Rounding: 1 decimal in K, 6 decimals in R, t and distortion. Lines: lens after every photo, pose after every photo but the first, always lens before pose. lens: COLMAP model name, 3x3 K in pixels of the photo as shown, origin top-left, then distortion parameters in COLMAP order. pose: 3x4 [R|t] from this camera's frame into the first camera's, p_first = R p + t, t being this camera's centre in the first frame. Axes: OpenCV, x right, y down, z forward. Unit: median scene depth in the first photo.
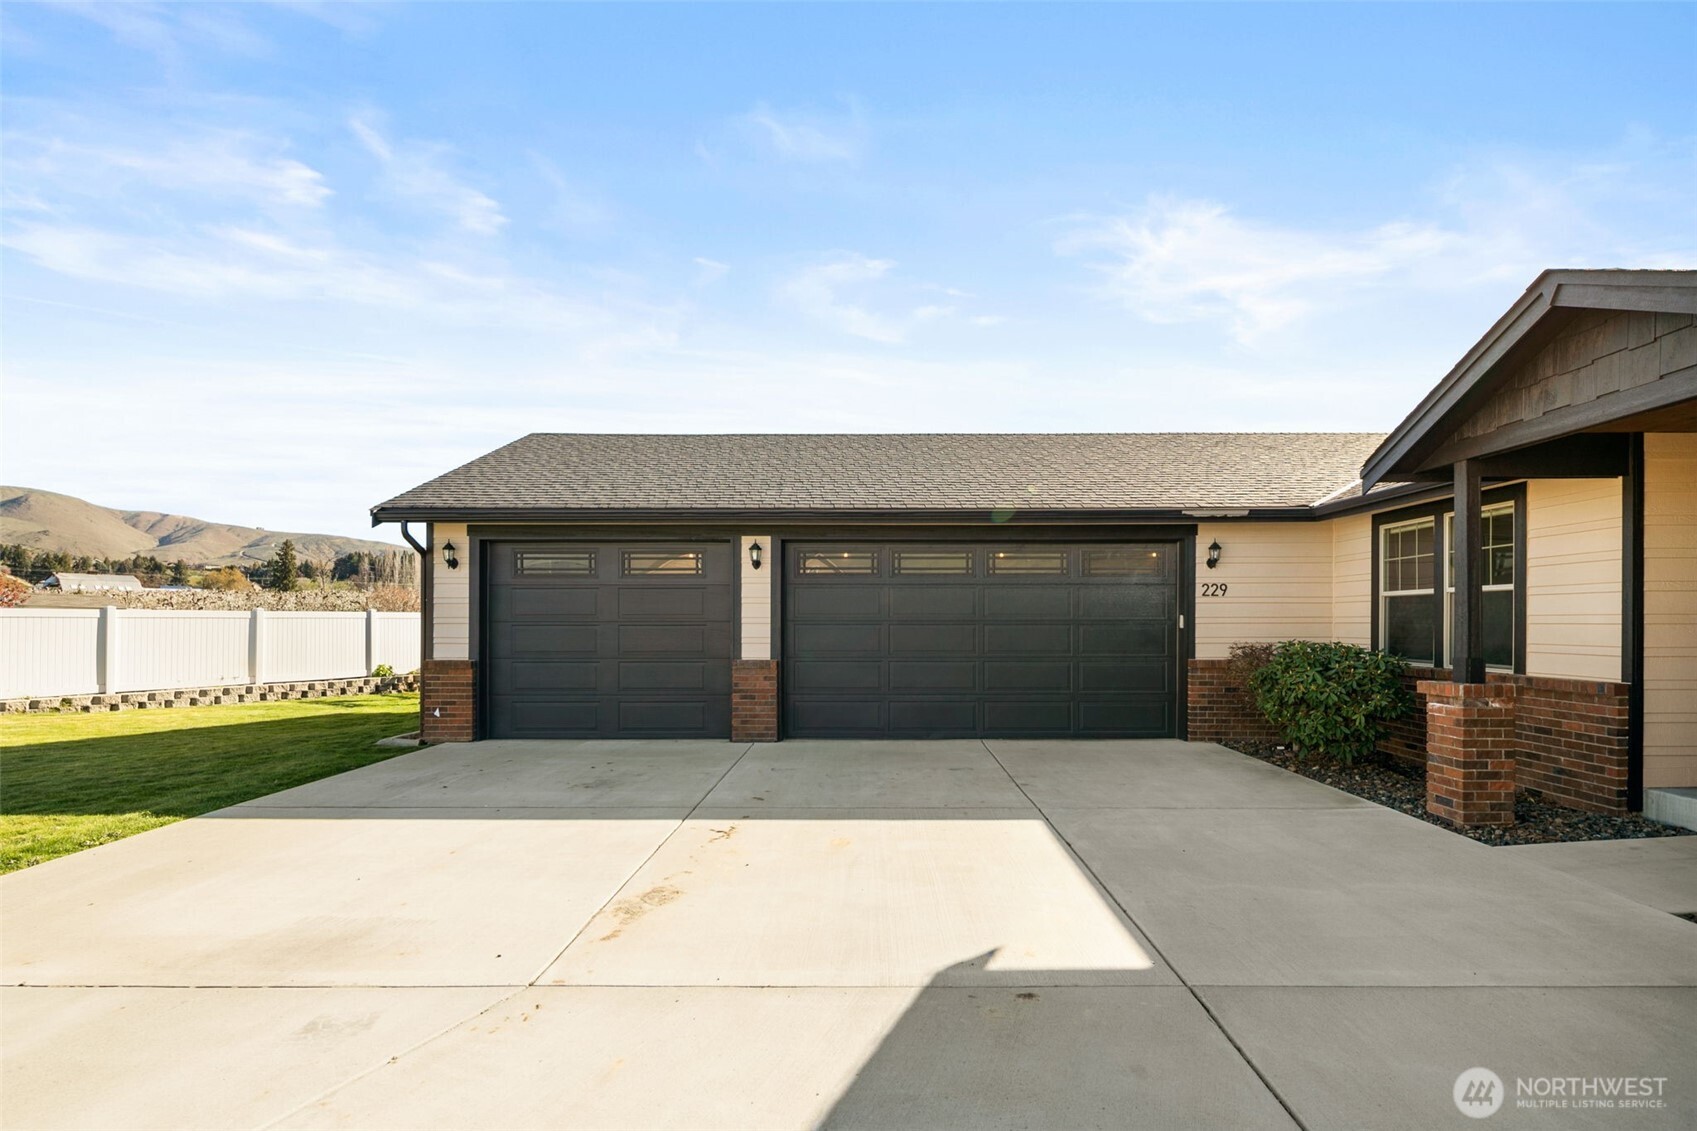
lens RADIAL K [[804.5, 0, 855.9], [0, 804.5, 608.1], [0, 0, 1]] dist [-0.000239, -0.000069]
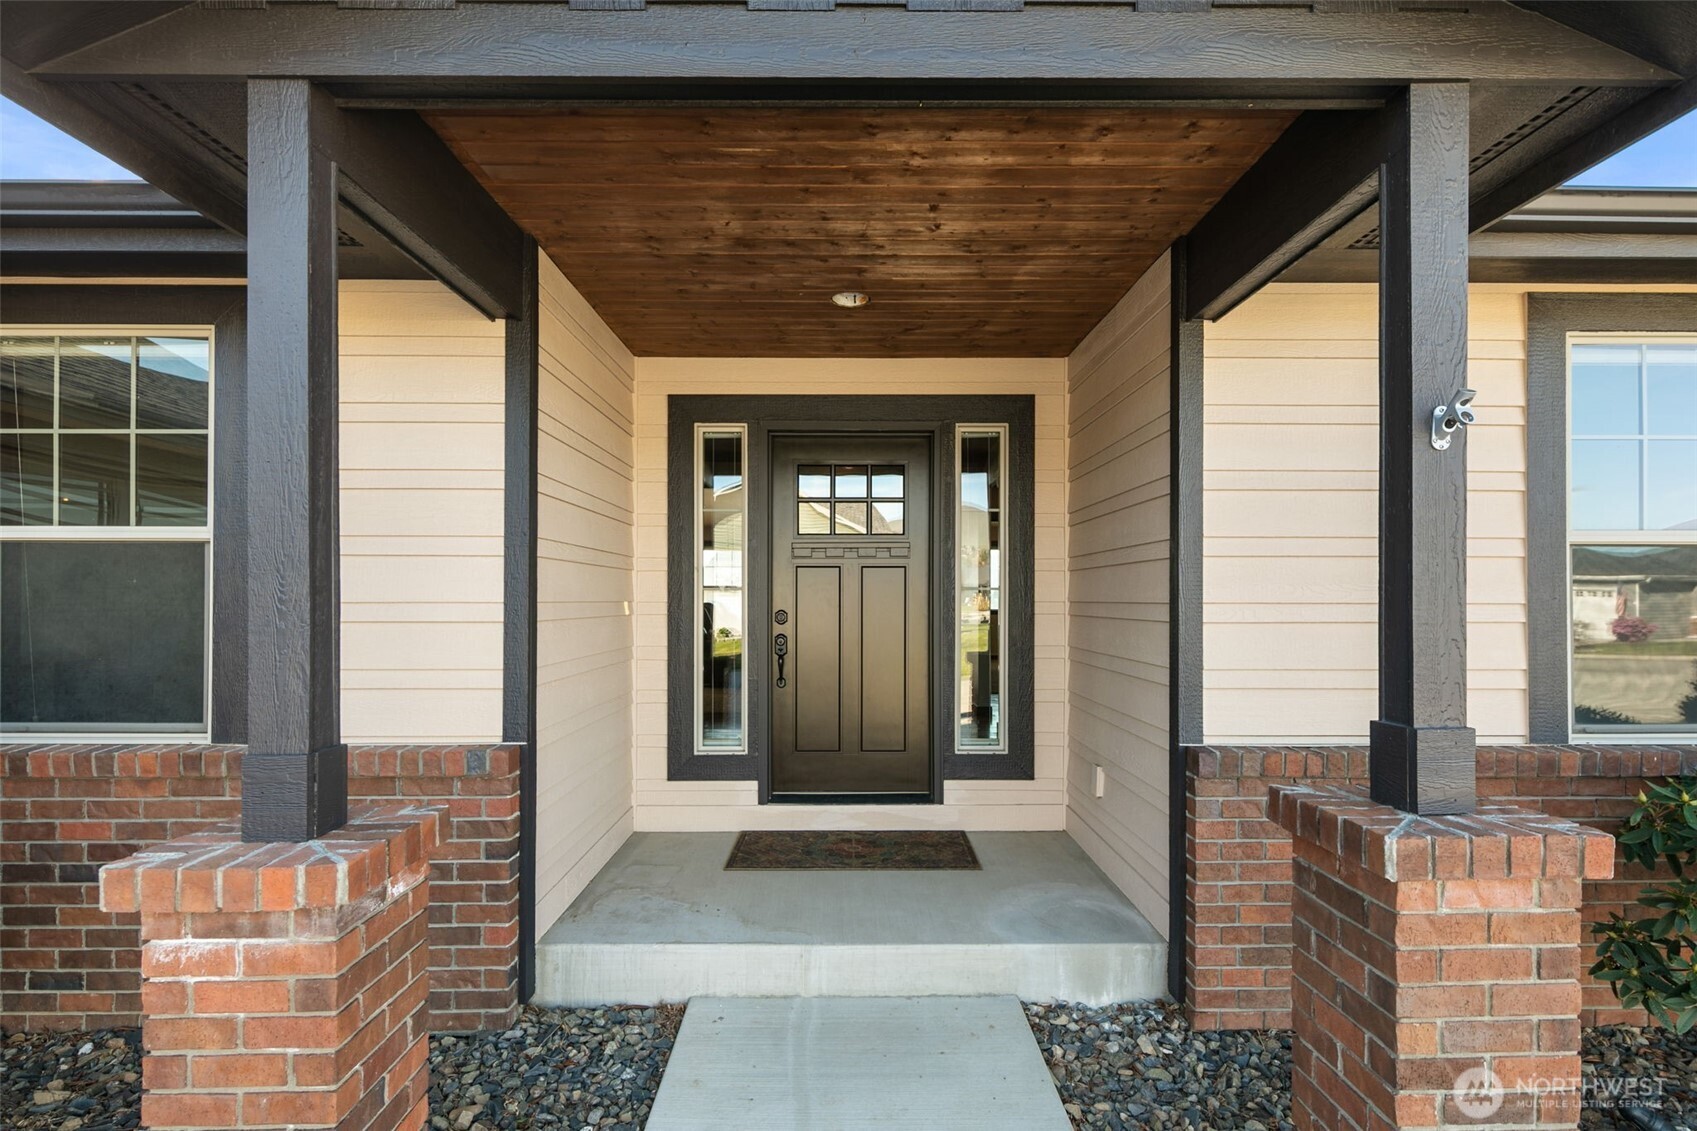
lens RADIAL K [[804.5, 0, 855.9], [0, 804.5, 608.1], [0, 0, 1]] dist [-0.000239, -0.000069]
pose [[-0.054071, -0.007027, 0.998512, 0.450029], [-0.016103, 0.999851, 0.006165, 0.004640], [-0.998407, -0.015745, -0.054177, 0.805511]]
